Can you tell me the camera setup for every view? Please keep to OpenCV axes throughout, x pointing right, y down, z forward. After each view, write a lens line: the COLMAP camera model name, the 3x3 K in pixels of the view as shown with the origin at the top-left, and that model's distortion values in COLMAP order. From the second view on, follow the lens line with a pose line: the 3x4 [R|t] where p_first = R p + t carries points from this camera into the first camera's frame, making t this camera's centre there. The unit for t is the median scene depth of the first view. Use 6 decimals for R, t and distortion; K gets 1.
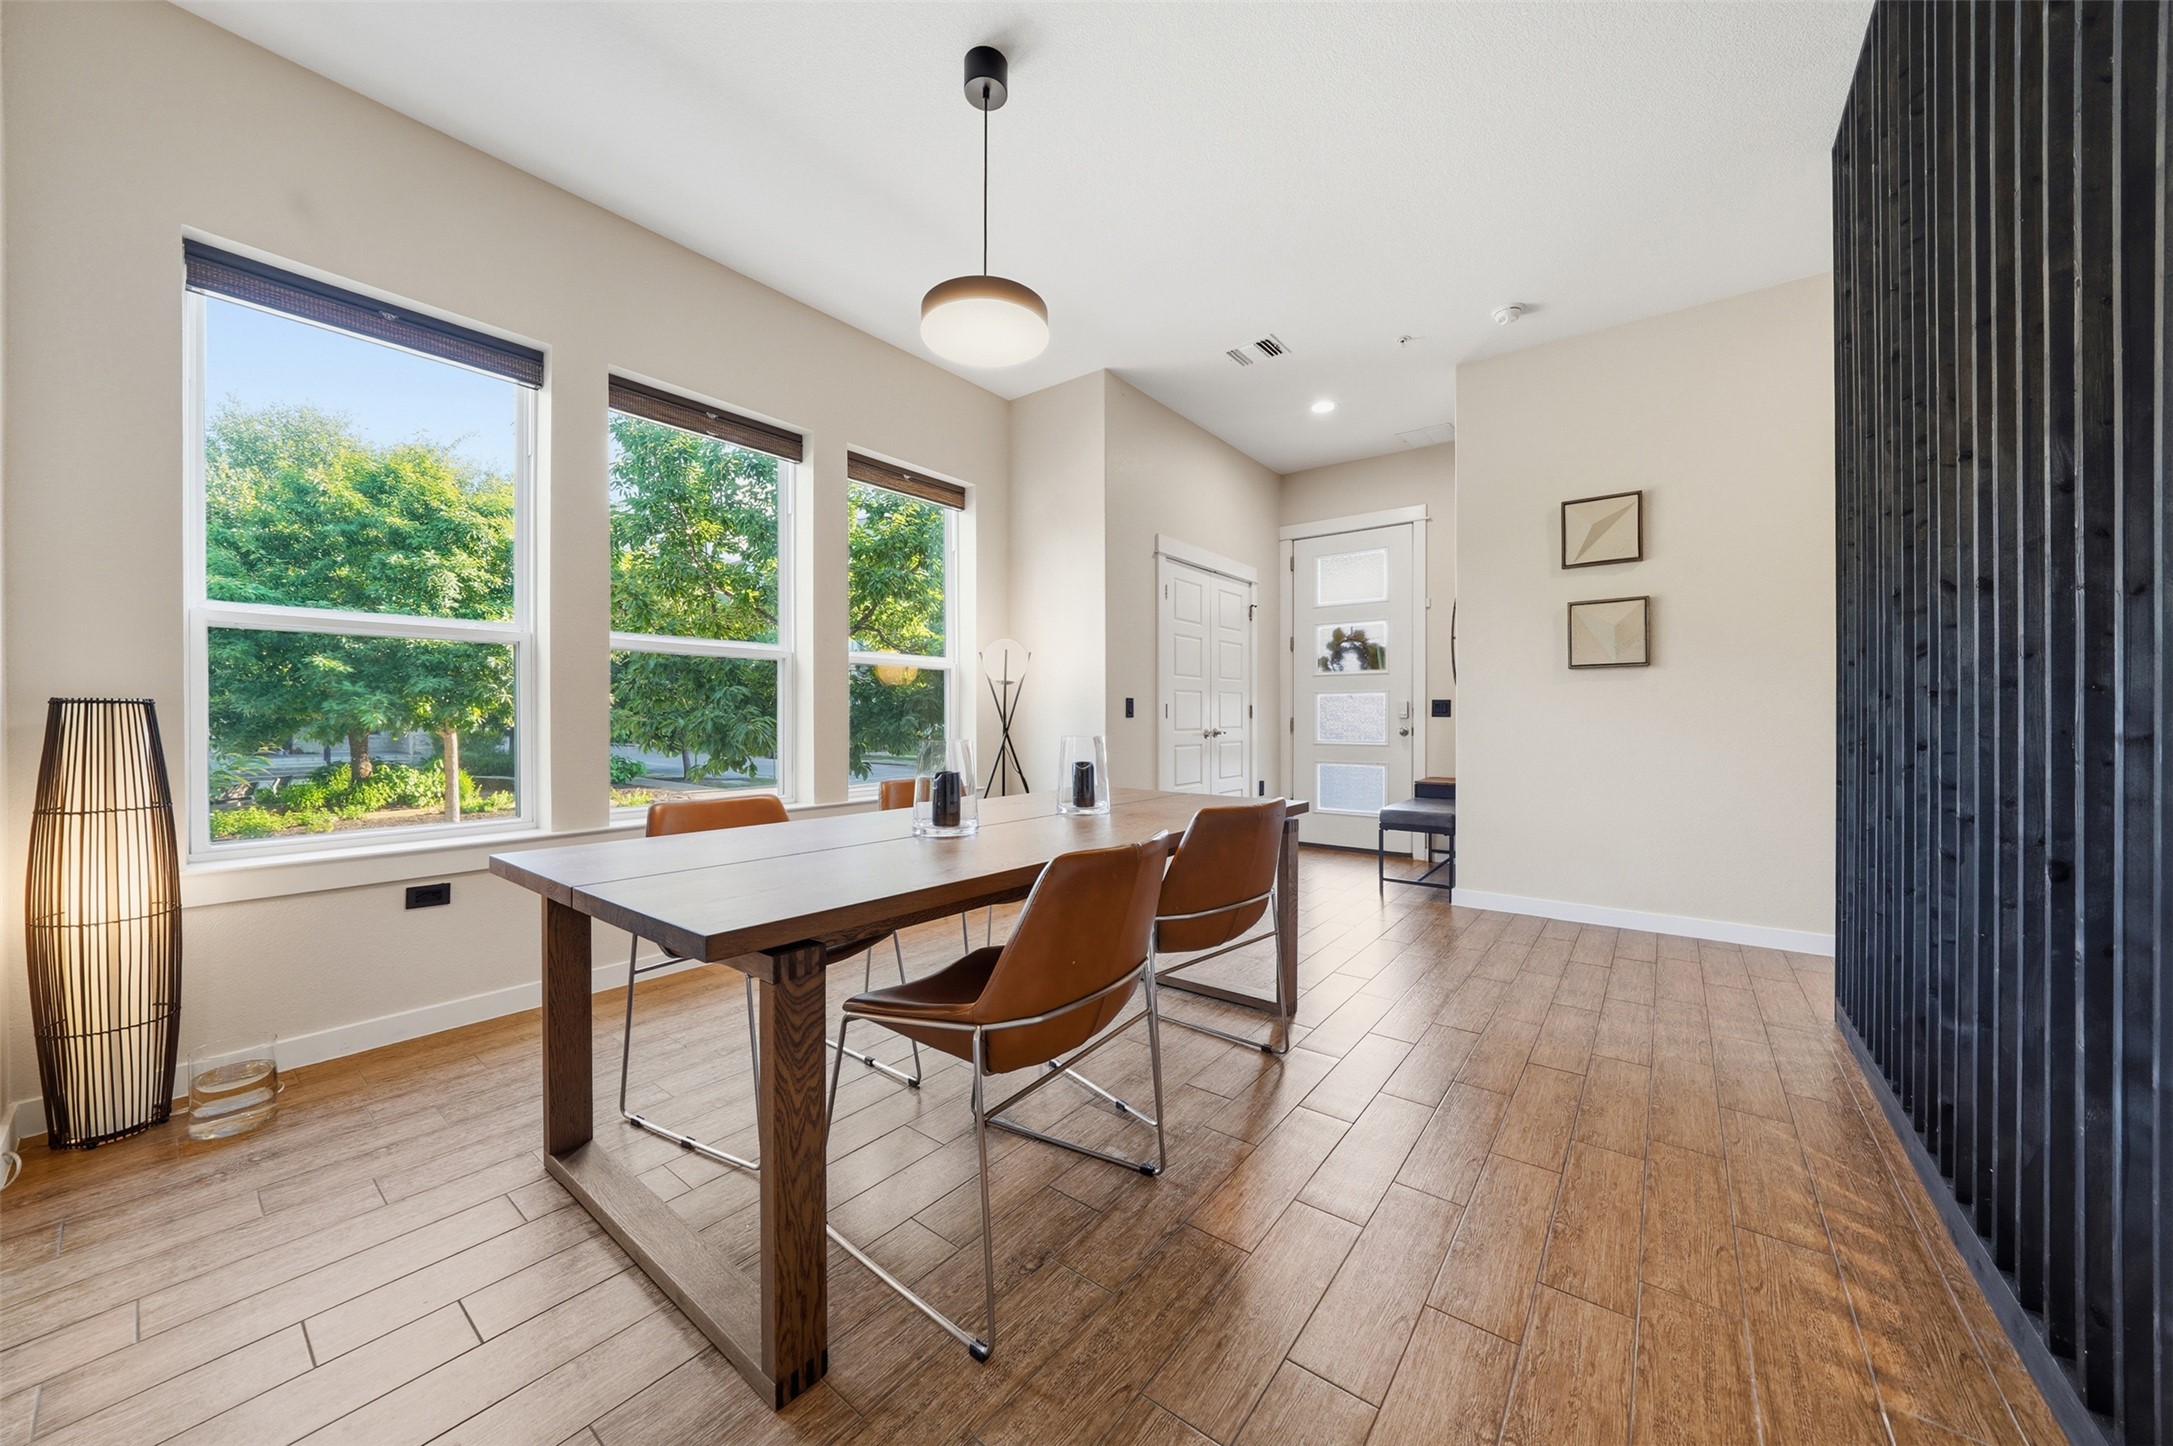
lens RADIAL K [[760.4, 0, 1038.5], [0, 760.4, 716.4], [0, 0, 1]] dist [-0.012112, 0.000144]
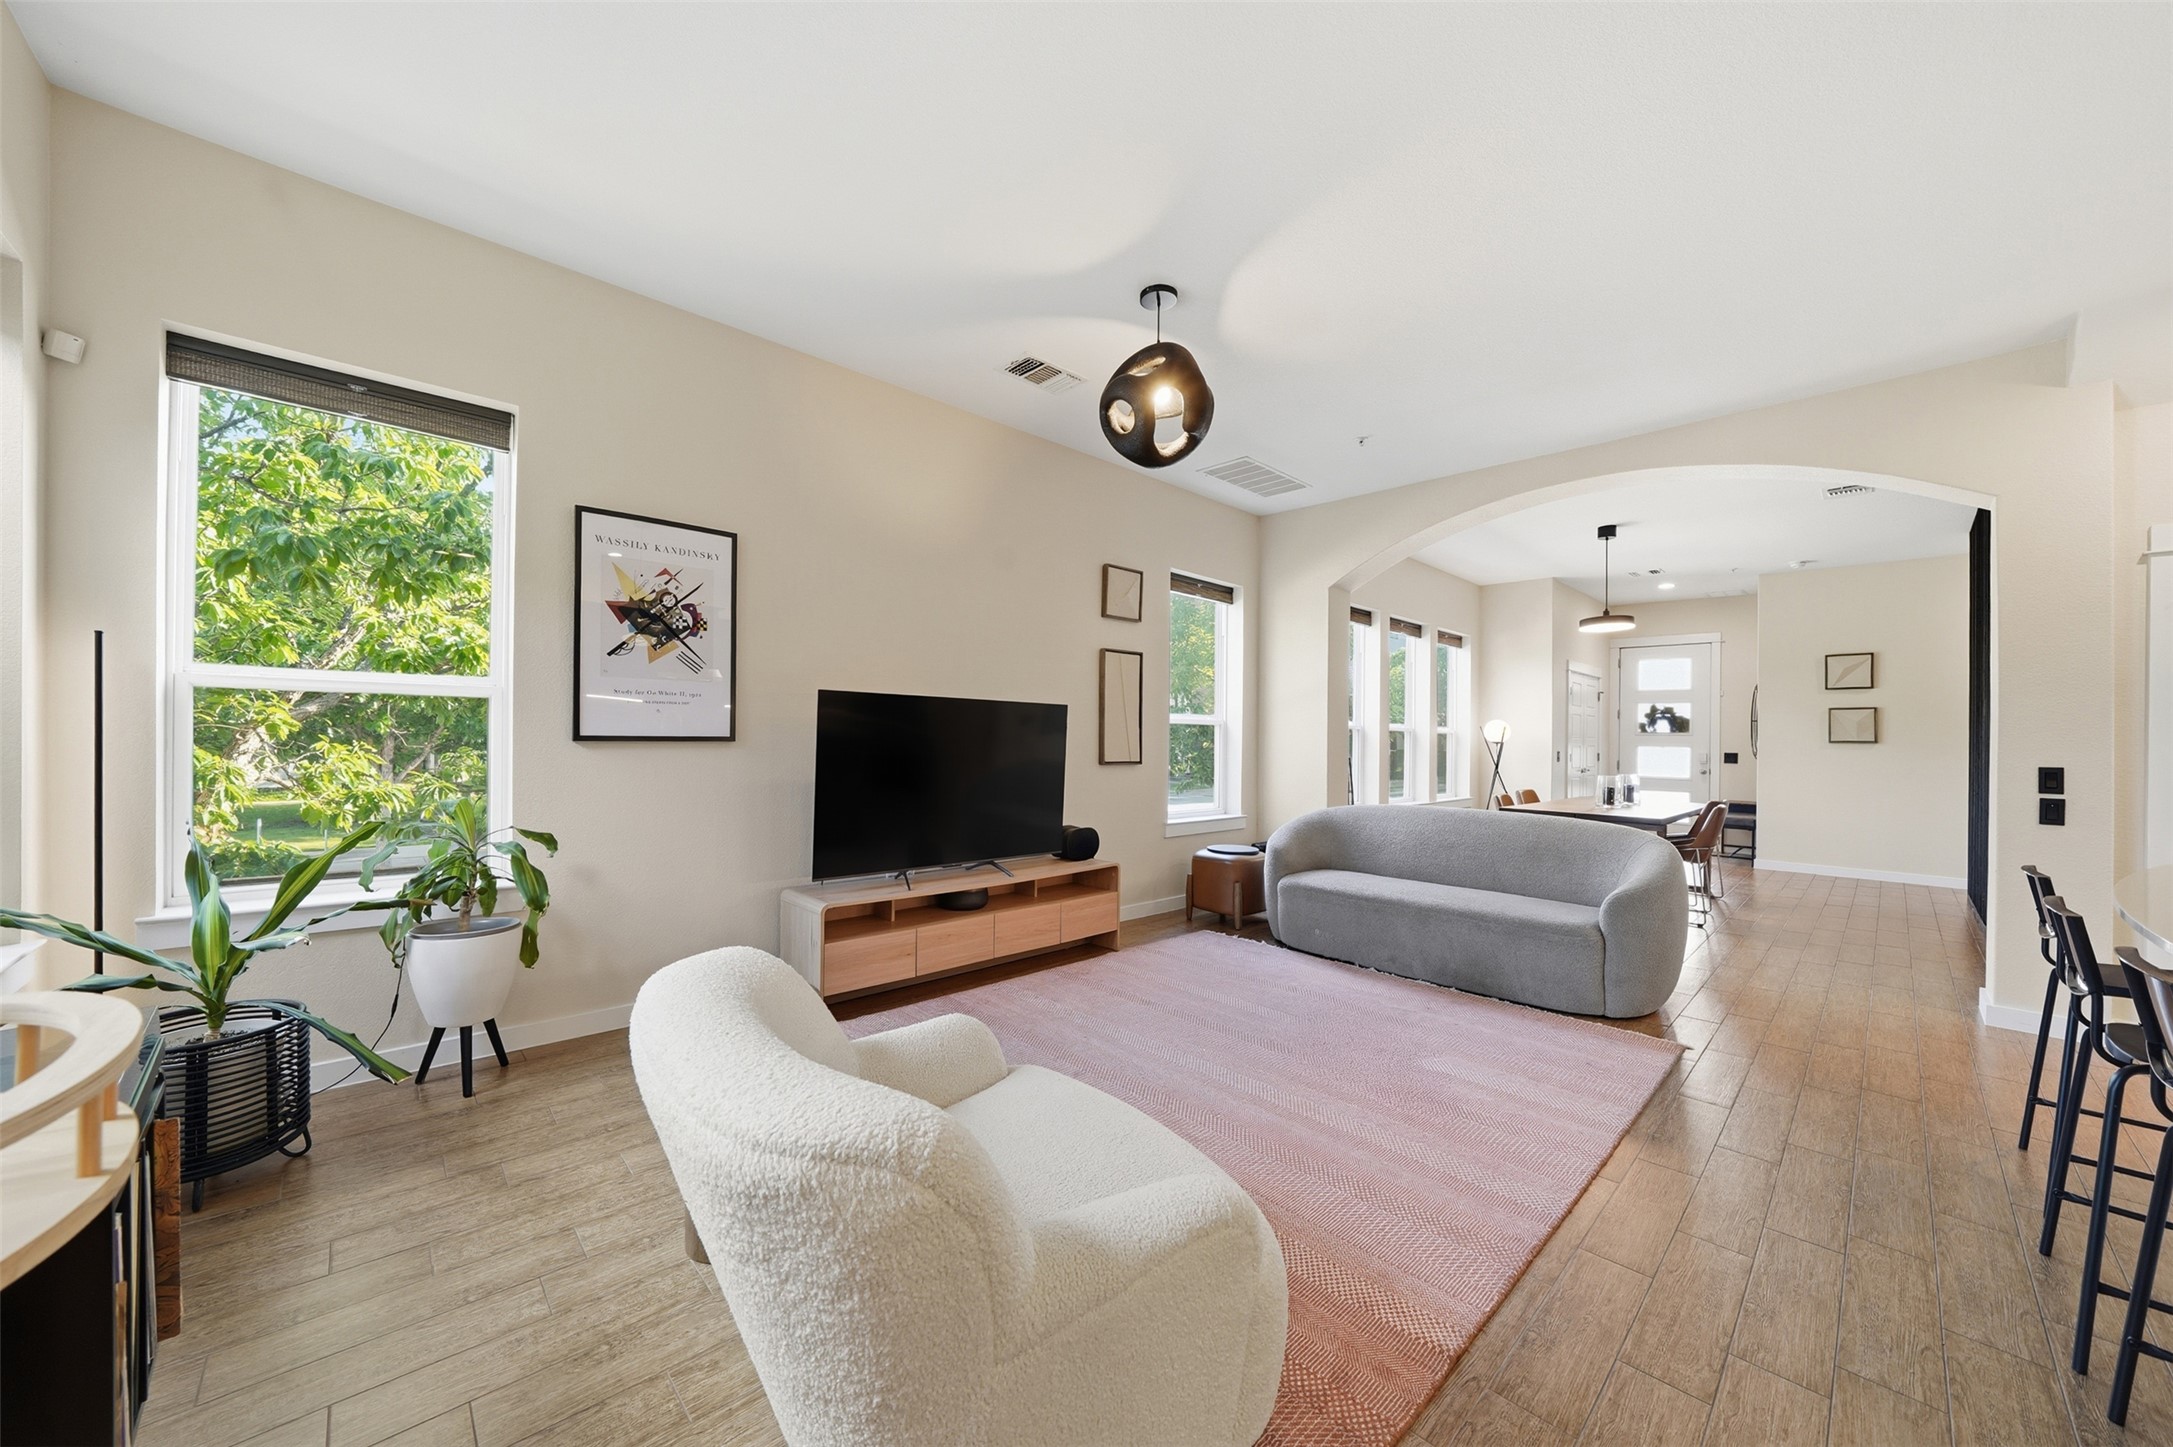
lens RADIAL K [[766.4, 0, 1086.5], [0, 766.4, 723.5], [0, 0, 1]] dist [-0.013314, 0.000653]
pose [[0.994269, 0.010219, -0.106414, -0.651726], [-0.012362, 0.999733, -0.019499, -0.034846], [0.106187, 0.020703, 0.994131, -0.745043]]
